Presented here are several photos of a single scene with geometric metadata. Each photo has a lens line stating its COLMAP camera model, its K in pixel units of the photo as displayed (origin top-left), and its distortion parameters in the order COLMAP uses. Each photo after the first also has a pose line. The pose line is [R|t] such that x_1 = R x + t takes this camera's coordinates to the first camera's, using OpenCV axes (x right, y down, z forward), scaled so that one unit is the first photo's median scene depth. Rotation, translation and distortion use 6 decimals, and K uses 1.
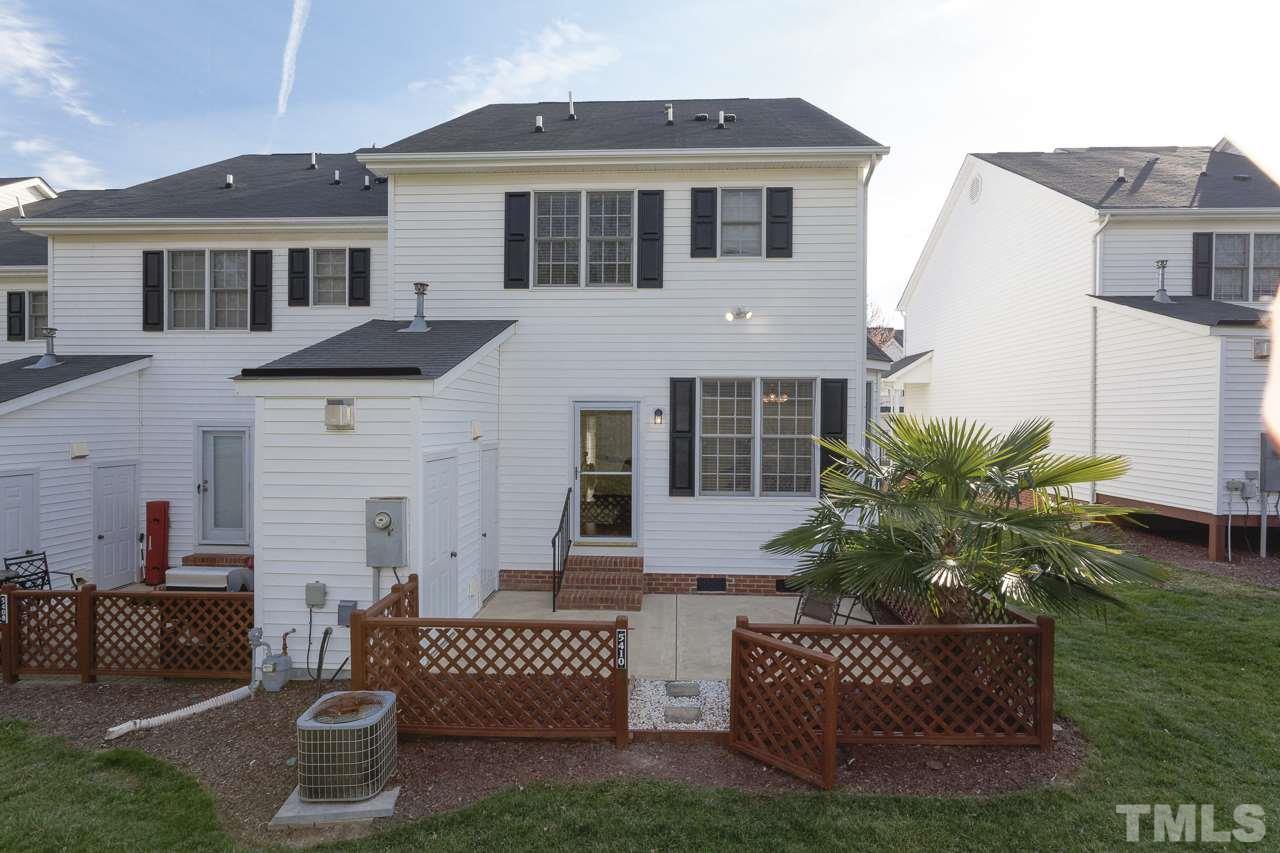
lens RADIAL K [[664.6, 0, 640.0], [0, 664.6, 426.5], [0, 0, 1]] dist [0.002824, -0.007532]
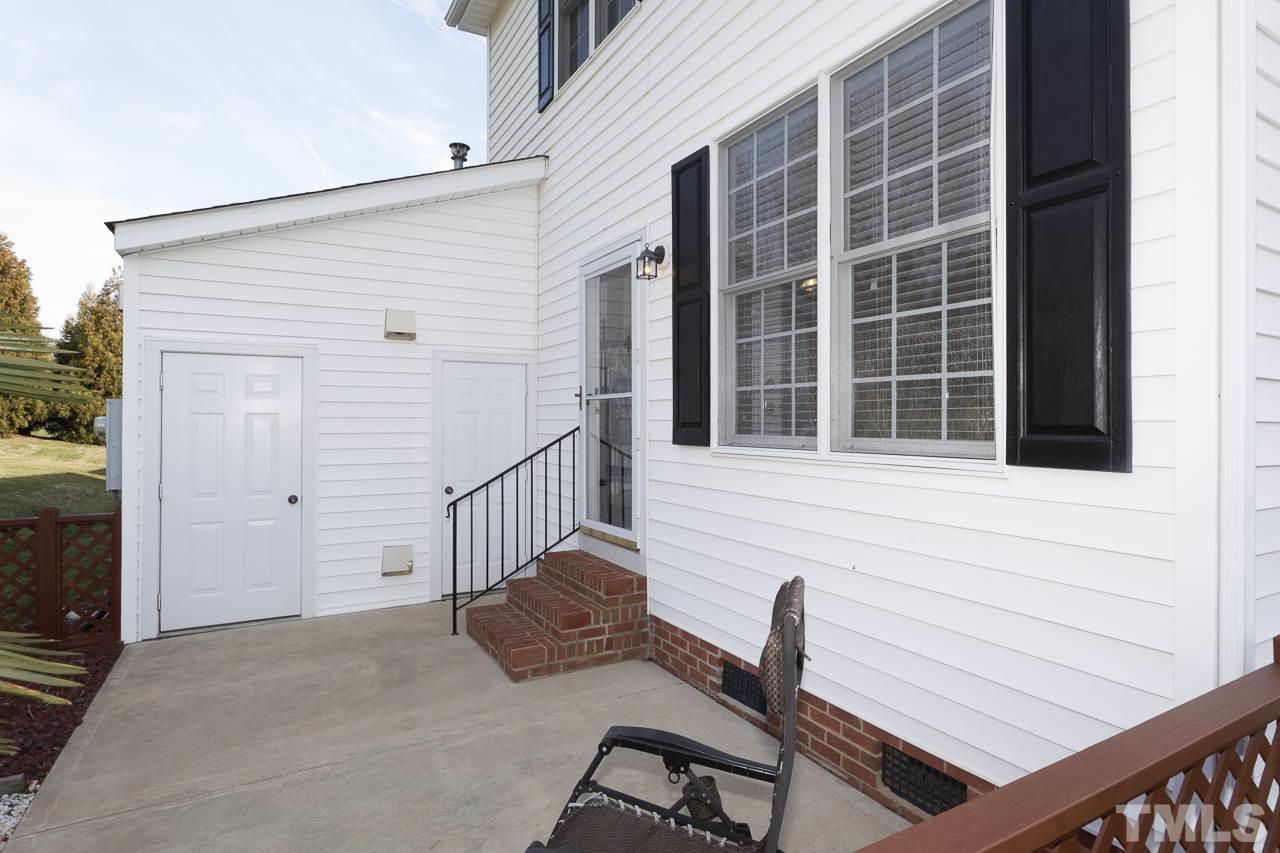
lens RADIAL K [[664.6, 0, 640.0], [0, 664.6, 426.5], [0, 0, 1]] dist [0.002824, -0.007532]
pose [[0.525903, 0.002211, -0.850542, 0.396432], [-0.005884, 0.999982, -0.001039, 0.093040], [0.850524, 0.005551, 0.525907, 0.759551]]
